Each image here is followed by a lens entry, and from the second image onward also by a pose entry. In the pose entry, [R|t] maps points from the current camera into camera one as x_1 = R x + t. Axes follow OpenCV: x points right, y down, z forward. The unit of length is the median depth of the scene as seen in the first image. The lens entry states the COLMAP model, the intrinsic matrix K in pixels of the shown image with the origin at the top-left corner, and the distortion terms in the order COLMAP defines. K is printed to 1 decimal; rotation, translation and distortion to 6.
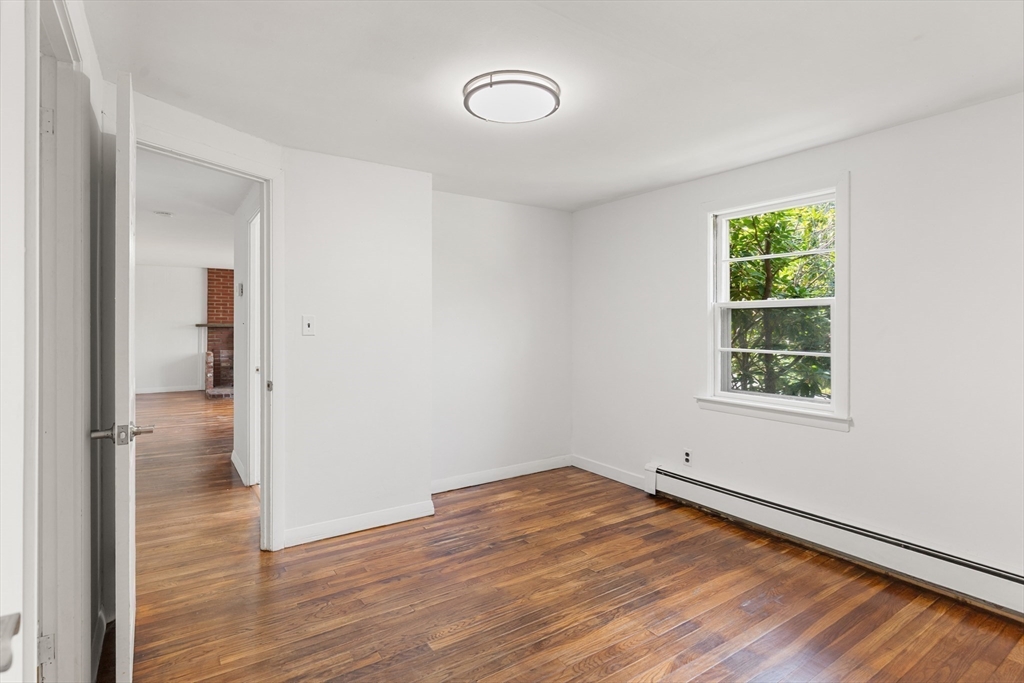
lens RADIAL K [[543.2, 0, 517.7], [0, 543.2, 318.8], [0, 0, 1]] dist [-0.003719, -0.000137]
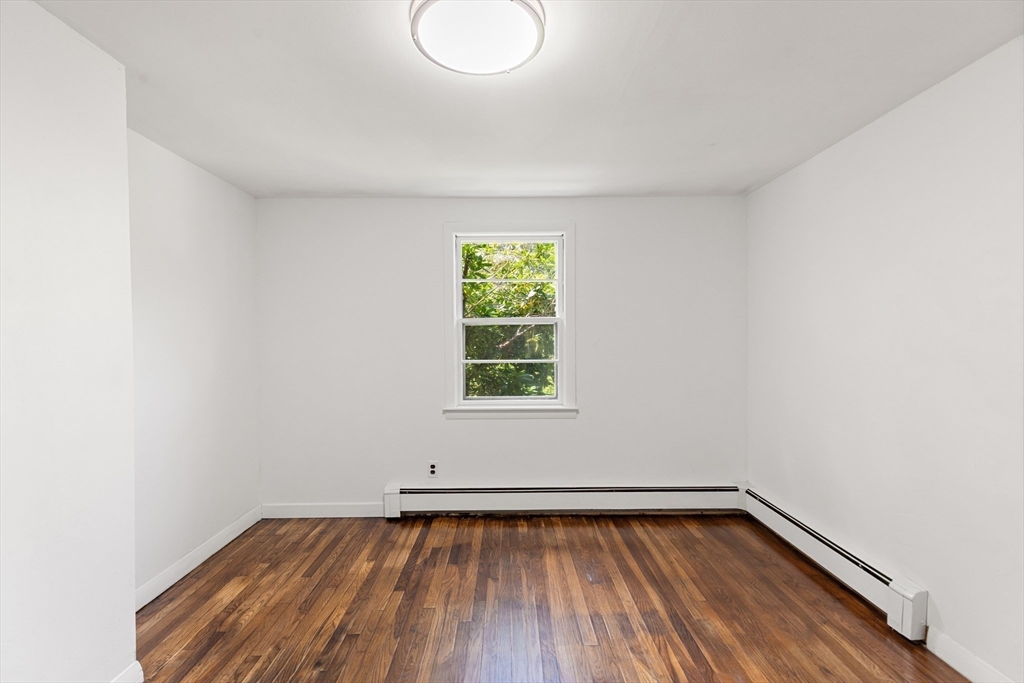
lens RADIAL K [[462.0, 0, 519.3], [0, 462.0, 340.0], [0, 0, 1]] dist [0.009682, -0.002482]
pose [[0.538824, -0.012002, 0.842333, -0.361157], [0.000844, 0.999906, 0.013707, 0.000232], [-0.842418, -0.006675, 0.538784, 0.434825]]
